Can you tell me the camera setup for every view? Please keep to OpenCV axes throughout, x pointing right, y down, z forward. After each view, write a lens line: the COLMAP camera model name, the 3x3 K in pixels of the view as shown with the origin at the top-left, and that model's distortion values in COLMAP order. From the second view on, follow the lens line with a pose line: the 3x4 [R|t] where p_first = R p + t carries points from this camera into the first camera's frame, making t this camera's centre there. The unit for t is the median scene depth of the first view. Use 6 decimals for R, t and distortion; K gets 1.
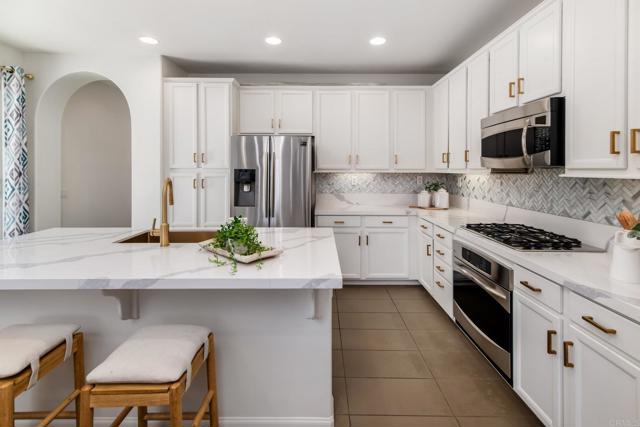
lens RADIAL K [[295.3, 0, 318.7], [0, 295.3, 166.0], [0, 0, 1]] dist [0.002999, 0.000475]
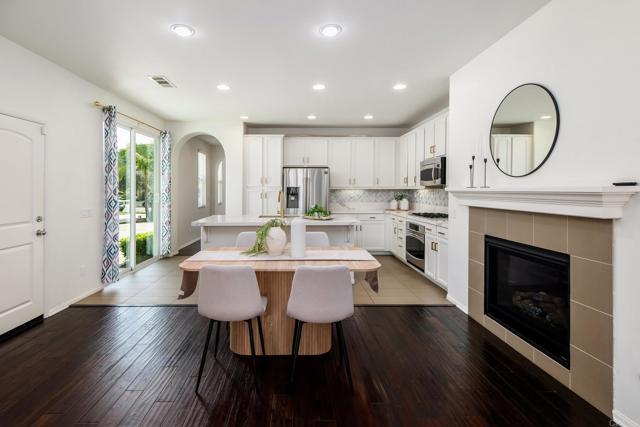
lens RADIAL K [[307.2, 0, 289.2], [0, 307.2, 192.4], [0, 0, 1]] dist [-0.000408, 0.000968]
pose [[0.999852, -0.001145, -0.017145, -0.225791], [0.001469, 0.999820, 0.018900, 0.007788], [0.017121, -0.018922, 0.999674, -0.810654]]
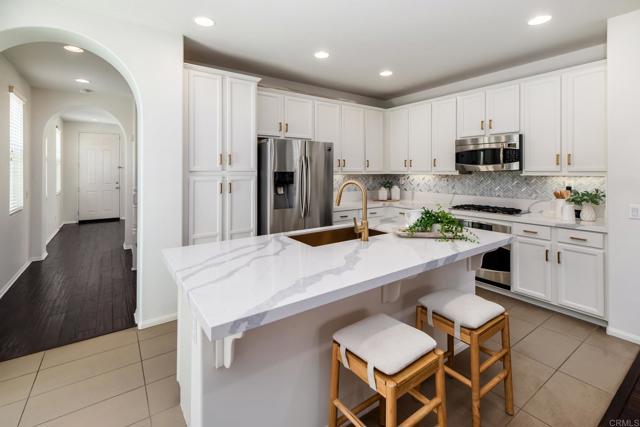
lens RADIAL K [[295.3, 0, 318.7], [0, 295.3, 166.0], [0, 0, 1]] dist [0.002999, 0.000475]
pose [[0.814298, 0.008826, 0.580380, -0.695121], [-0.005340, 0.999956, -0.007715, -0.001805], [-0.580422, 0.003183, 0.814309, 0.098659]]
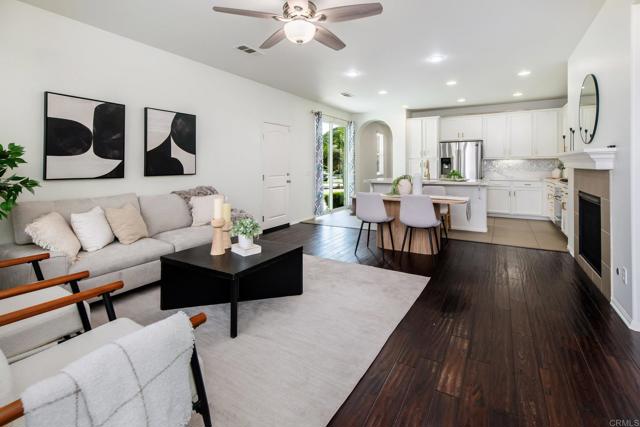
lens RADIAL K [[295.3, 0, 318.7], [0, 295.3, 166.0], [0, 0, 1]] dist [0.002999, 0.000475]
pose [[0.857574, -0.005030, -0.514336, 0.061915], [0.011752, 0.999883, 0.009816, 0.037262], [0.514226, -0.014462, 0.857533, -1.304685]]
